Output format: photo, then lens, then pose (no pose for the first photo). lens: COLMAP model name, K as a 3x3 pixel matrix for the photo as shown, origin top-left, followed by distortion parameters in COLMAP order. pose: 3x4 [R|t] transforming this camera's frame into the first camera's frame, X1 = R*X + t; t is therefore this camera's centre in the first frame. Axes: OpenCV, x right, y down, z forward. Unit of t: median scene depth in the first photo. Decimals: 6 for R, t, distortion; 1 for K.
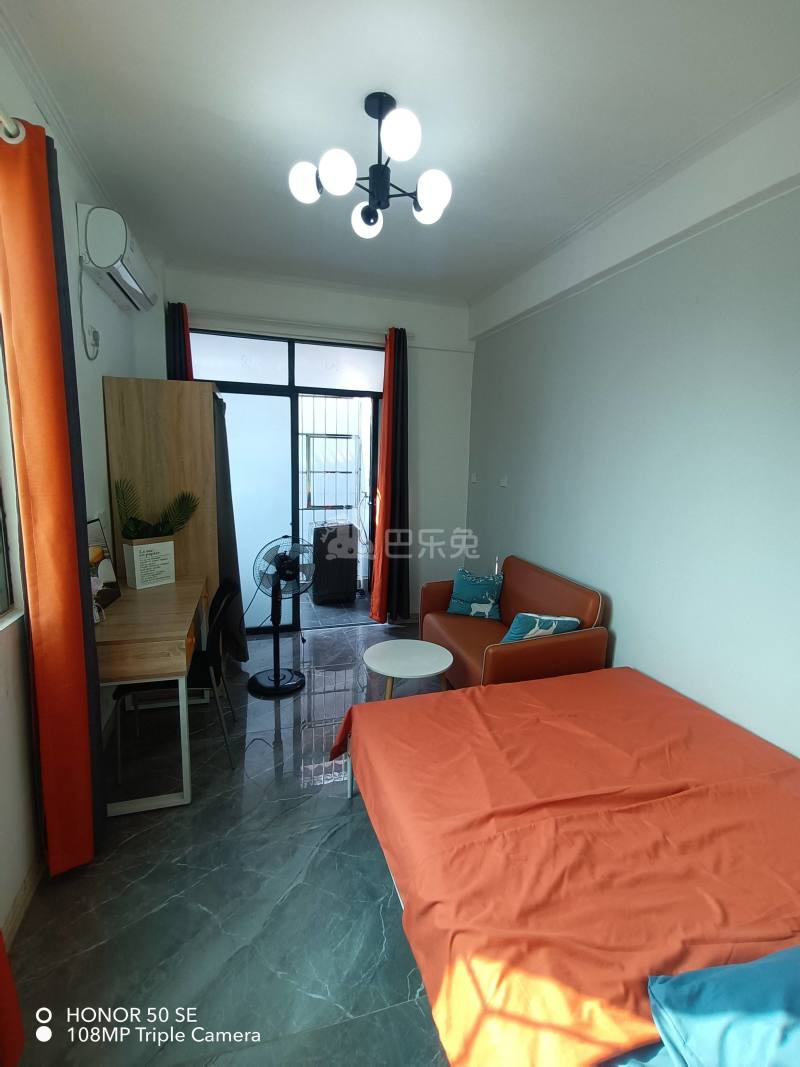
lens RADIAL K [[489.2, 0, 400.0], [0, 489.2, 533.5], [0, 0, 1]] dist [-0.003043, -0.000637]
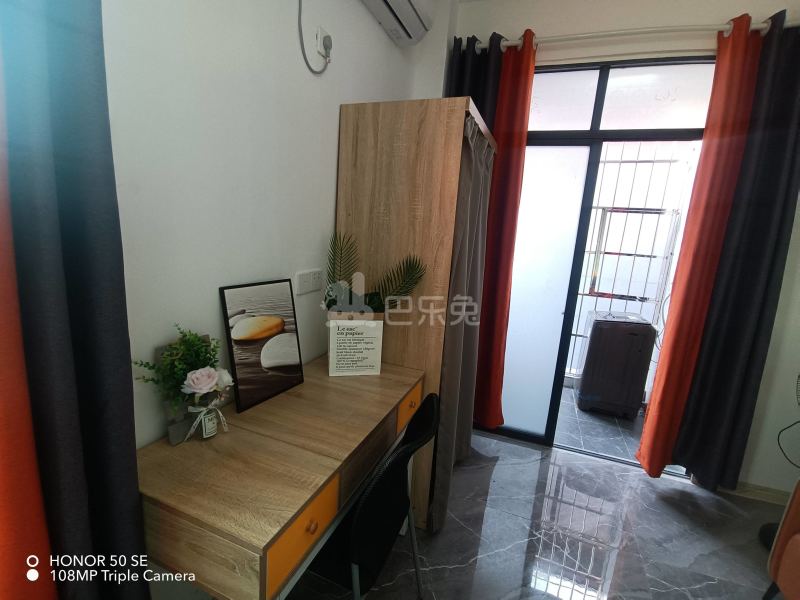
lens RADIAL K [[375.7, 0, 395.5], [0, 375.7, 301.9], [0, 0, 1]] dist [0.025021, -0.023056]
pose [[0.783547, 0.145458, -0.604066, -0.115056], [-0.146527, 0.988048, 0.047857, -0.044182], [0.603807, 0.051014, 0.795496, 0.580684]]
